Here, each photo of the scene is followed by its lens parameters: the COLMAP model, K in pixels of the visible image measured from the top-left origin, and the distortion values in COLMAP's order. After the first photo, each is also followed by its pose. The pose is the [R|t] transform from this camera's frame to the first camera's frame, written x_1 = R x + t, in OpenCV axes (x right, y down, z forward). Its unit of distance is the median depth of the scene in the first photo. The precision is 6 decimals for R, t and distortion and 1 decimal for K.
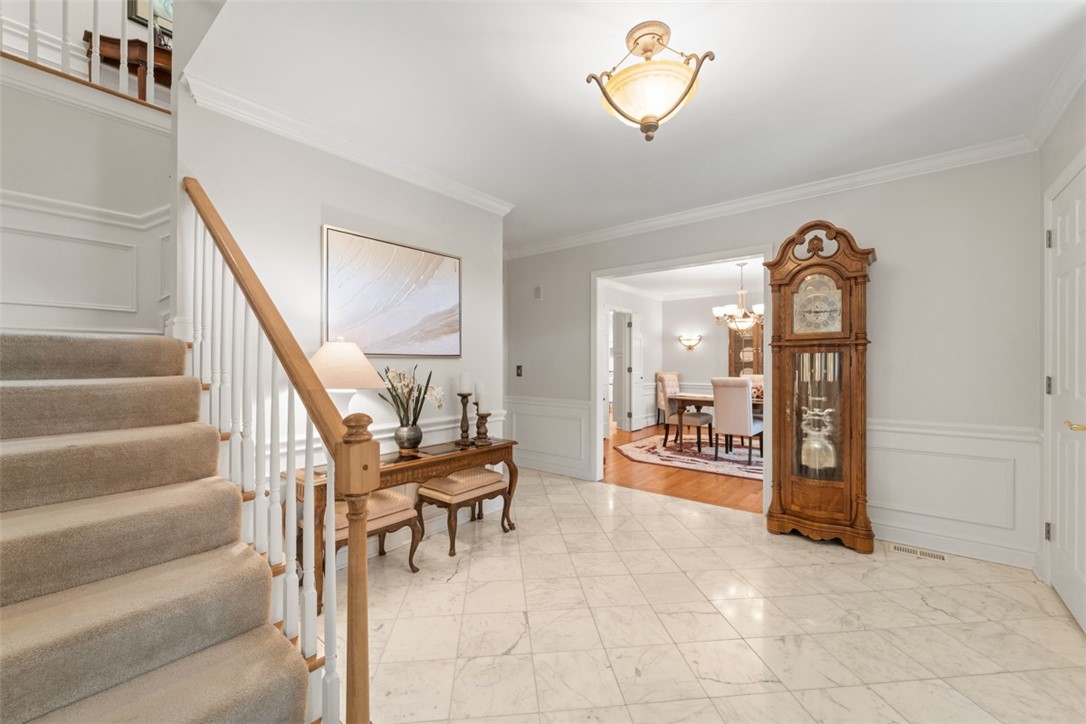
lens RADIAL K [[441.0, 0, 548.0], [0, 441.0, 361.2], [0, 0, 1]] dist [-0.000341, -0.003273]
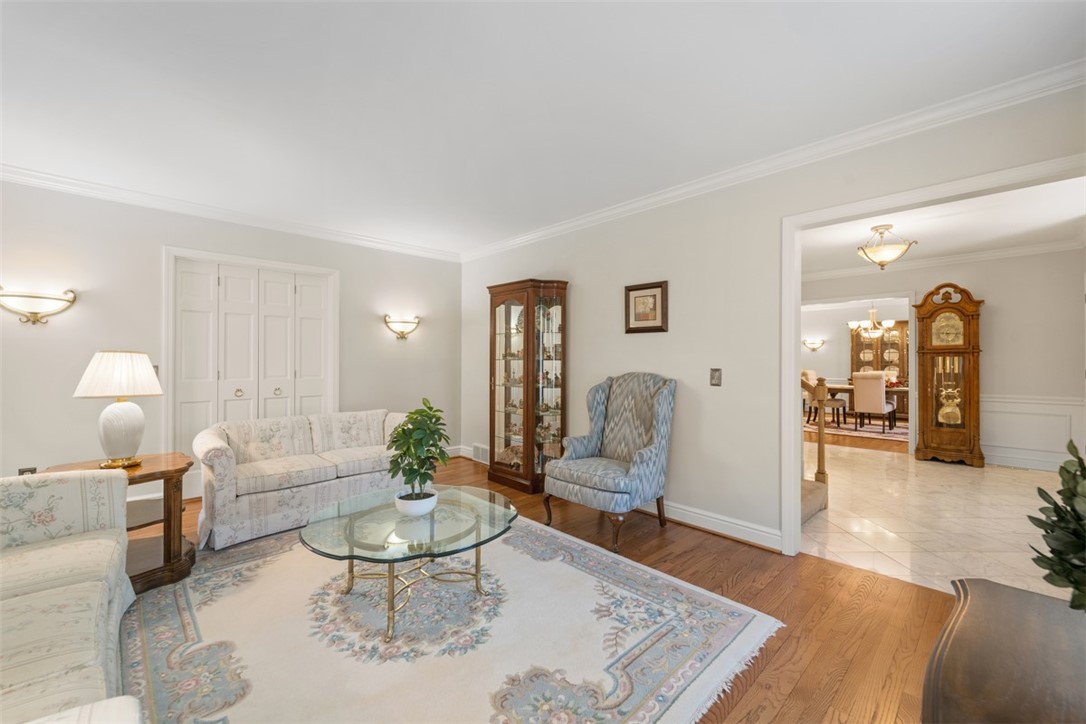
lens RADIAL K [[441.0, 0, 543.4], [0, 441.0, 355.5], [0, 0, 1]] dist [-0.000341, -0.003273]
pose [[0.991041, 0.000646, -0.133557, -0.746241], [-0.001699, 0.999968, -0.007766, -0.007447], [0.133547, 0.007924, 0.991011, -0.945402]]
